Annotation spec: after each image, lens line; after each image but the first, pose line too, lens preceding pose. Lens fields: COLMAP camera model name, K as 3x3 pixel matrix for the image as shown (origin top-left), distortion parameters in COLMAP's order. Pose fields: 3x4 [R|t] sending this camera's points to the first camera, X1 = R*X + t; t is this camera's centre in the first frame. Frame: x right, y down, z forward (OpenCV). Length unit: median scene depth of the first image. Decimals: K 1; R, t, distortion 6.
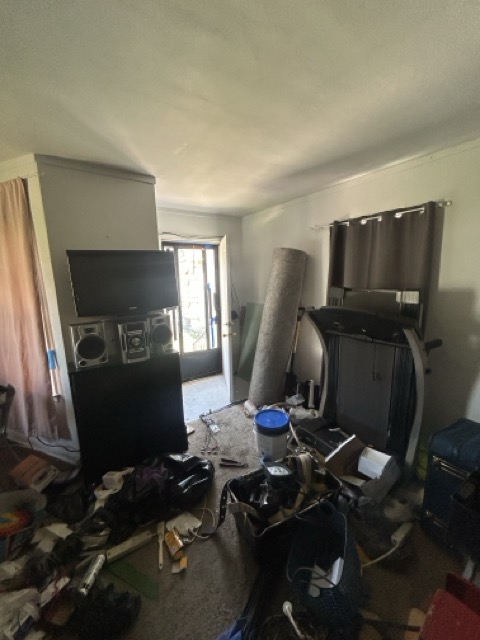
lens RADIAL K [[261.1, 0, 239.6], [0, 261.1, 320.3], [0, 0, 1]] dist [-0.000754, 0.001174]
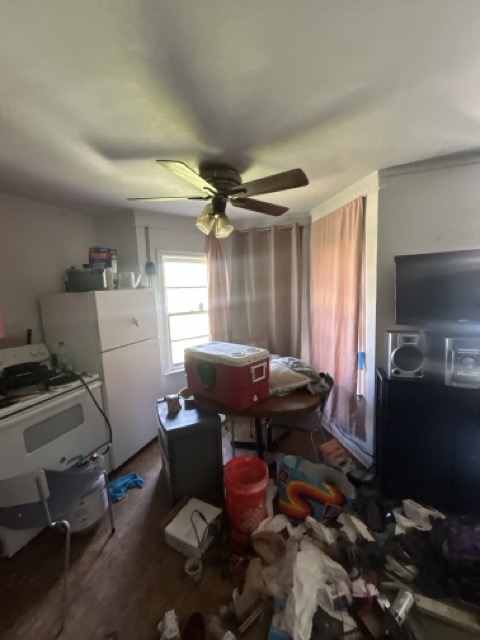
lens RADIAL K [[261.1, 0, 239.3], [0, 261.1, 318.6], [0, 0, 1]] dist [-0.000754, 0.001174]
pose [[0.582561, 0.092832, -0.807468, -0.171623], [-0.116975, 0.992690, 0.029734, 0.006856], [0.804326, 0.077132, 0.589161, -0.047139]]
